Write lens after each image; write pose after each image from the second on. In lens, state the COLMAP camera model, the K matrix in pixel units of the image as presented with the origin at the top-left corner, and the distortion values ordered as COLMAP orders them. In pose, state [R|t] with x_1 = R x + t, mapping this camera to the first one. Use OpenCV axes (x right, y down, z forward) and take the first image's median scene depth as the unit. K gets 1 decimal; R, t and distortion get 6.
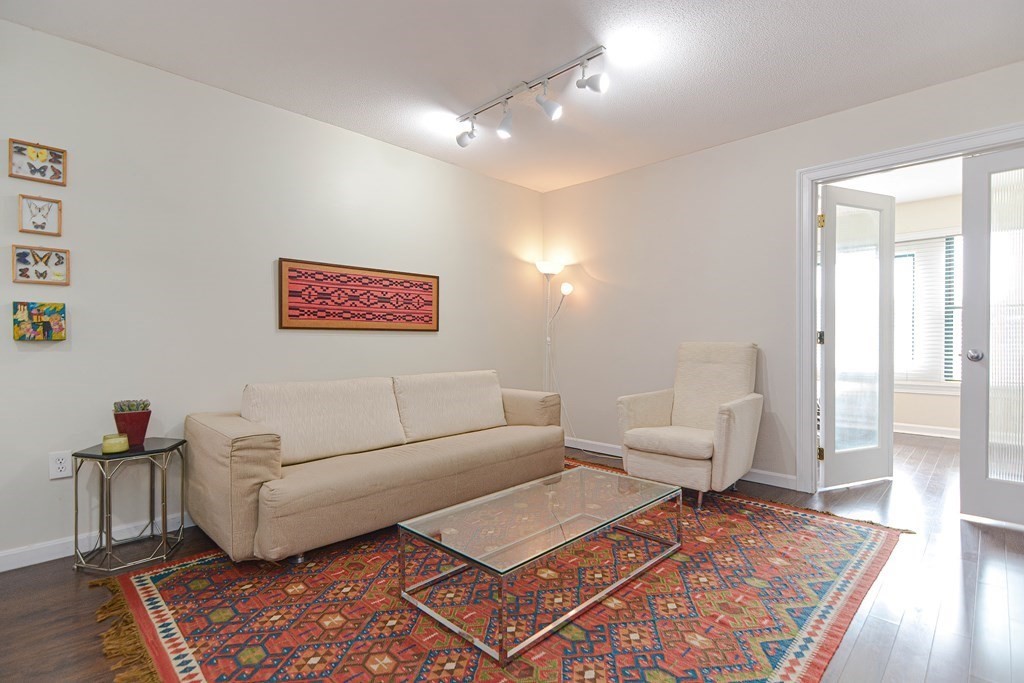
lens RADIAL K [[498.6, 0, 506.3], [0, 498.6, 347.3], [0, 0, 1]] dist [0.016566, -0.007995]
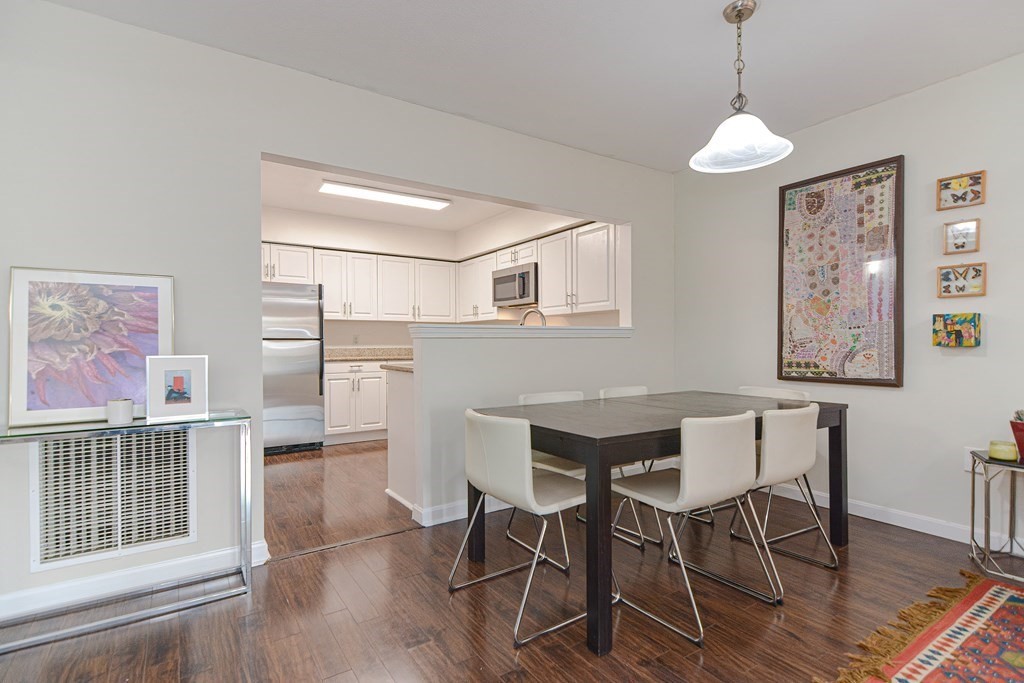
lens RADIAL K [[498.6, 0, 520.5], [0, 498.6, 345.1], [0, 0, 1]] dist [0.016566, -0.007995]
pose [[-0.192658, 0.008655, -0.981228, 0.318042], [-0.011550, 0.999872, 0.011087, -0.015091], [0.981198, 0.013469, -0.192533, 0.202559]]
